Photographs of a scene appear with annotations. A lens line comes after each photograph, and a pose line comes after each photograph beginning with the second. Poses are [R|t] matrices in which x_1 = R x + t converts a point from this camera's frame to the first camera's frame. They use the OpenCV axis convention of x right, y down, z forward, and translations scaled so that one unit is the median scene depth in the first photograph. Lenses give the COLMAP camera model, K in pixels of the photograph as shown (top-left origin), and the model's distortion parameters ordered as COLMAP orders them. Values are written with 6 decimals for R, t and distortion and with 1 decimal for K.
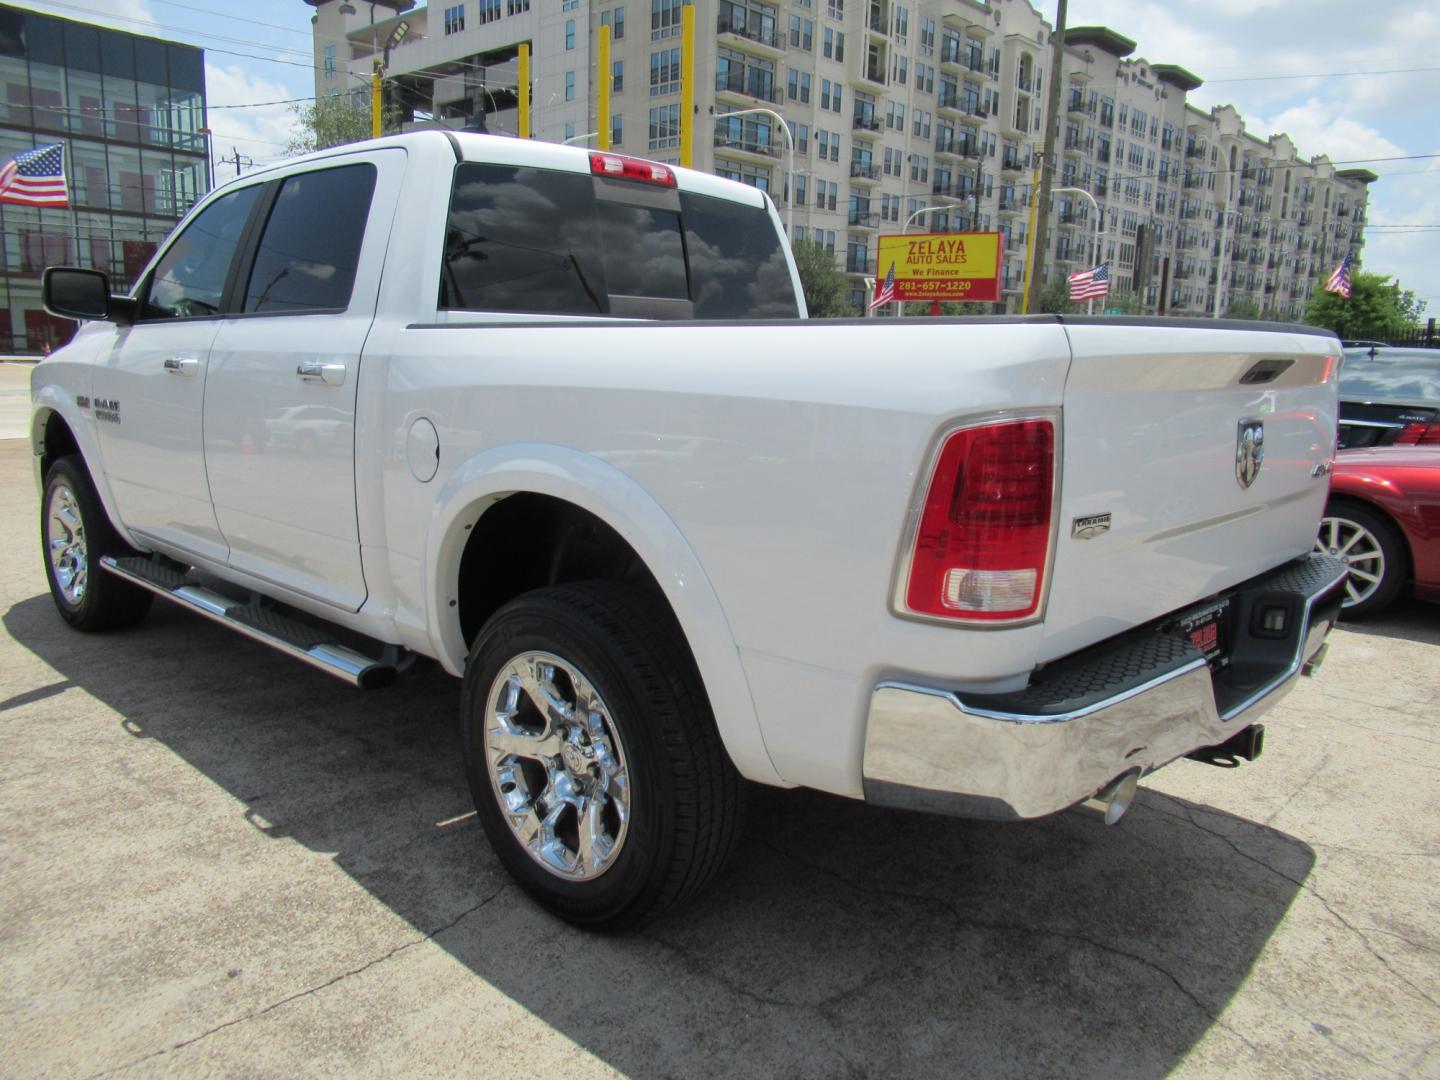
lens RADIAL K [[1062.0, 0, 707.5], [0, 1062.0, 538.0], [0, 0, 1]] dist [0.009397, -0.001783]
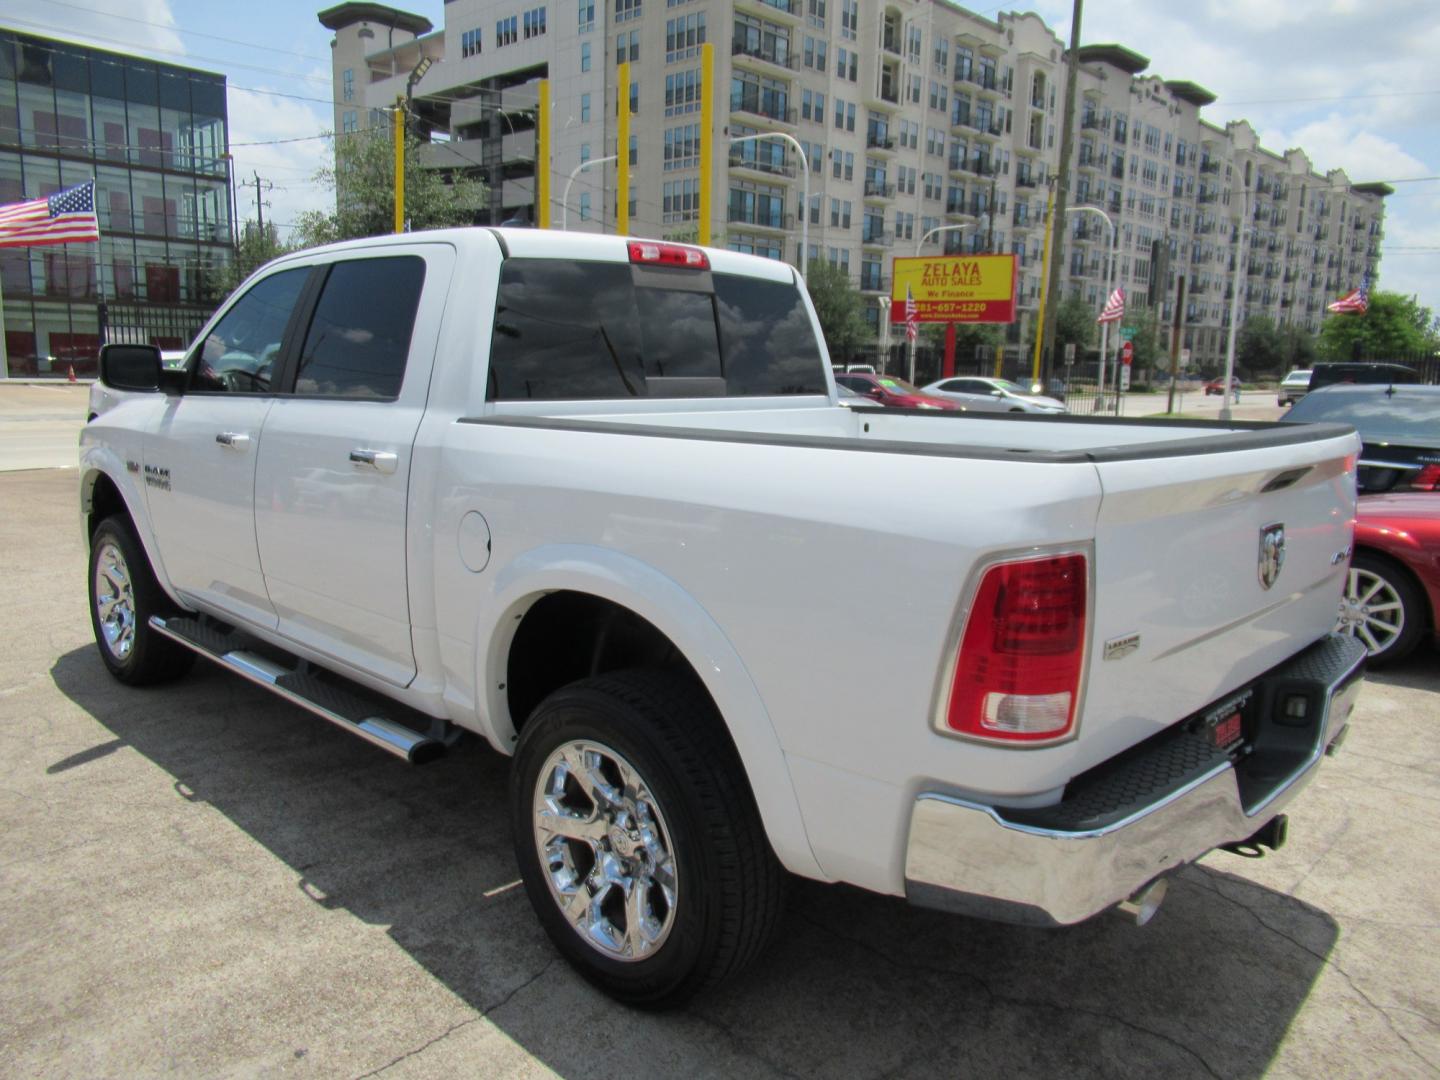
lens RADIAL K [[1062.0, 0, 709.1], [0, 1062.0, 538.4], [0, 0, 1]] dist [0.009397, -0.001783]
pose [[0.999919, -0.002820, -0.012423, -0.017272], [0.002646, 0.999898, -0.014009, -0.050934], [0.012461, 0.013975, 0.999825, -0.031101]]
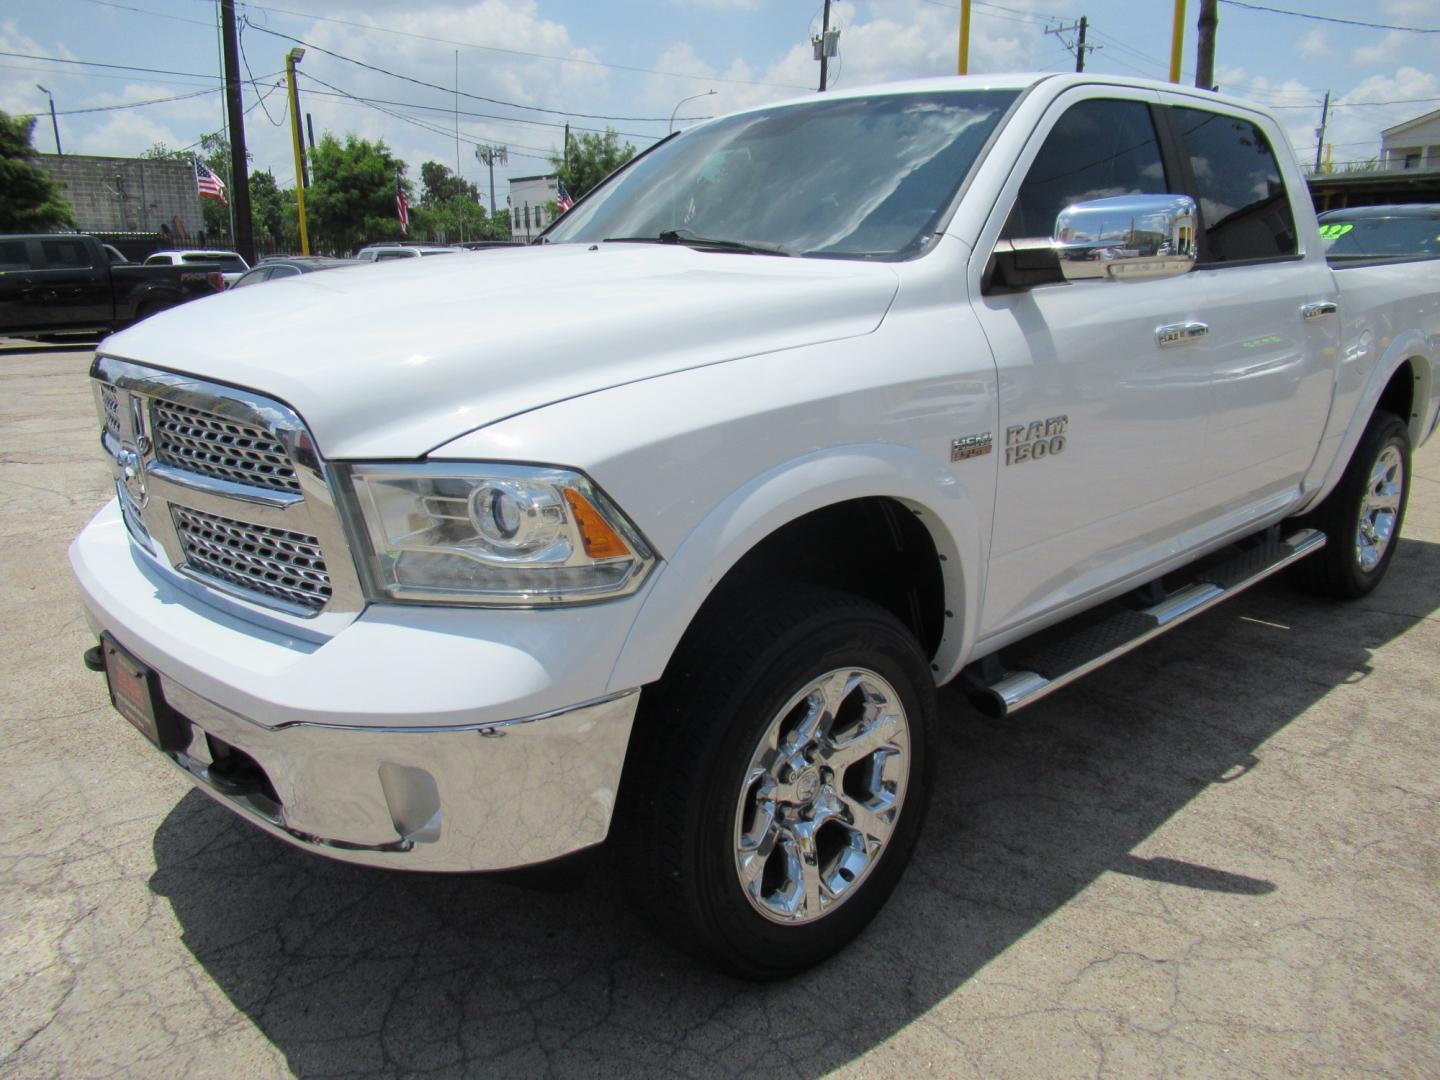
lens RADIAL K [[1062.0, 0, 733.3], [0, 1062.0, 530.1], [0, 0, 1]] dist [0.009397, -0.001783]
pose [[0.044195, -0.271050, 0.961550, -1.307196], [0.185076, 0.948051, 0.258739, -0.287080], [-0.981730, 0.166525, 0.092064, 1.281739]]
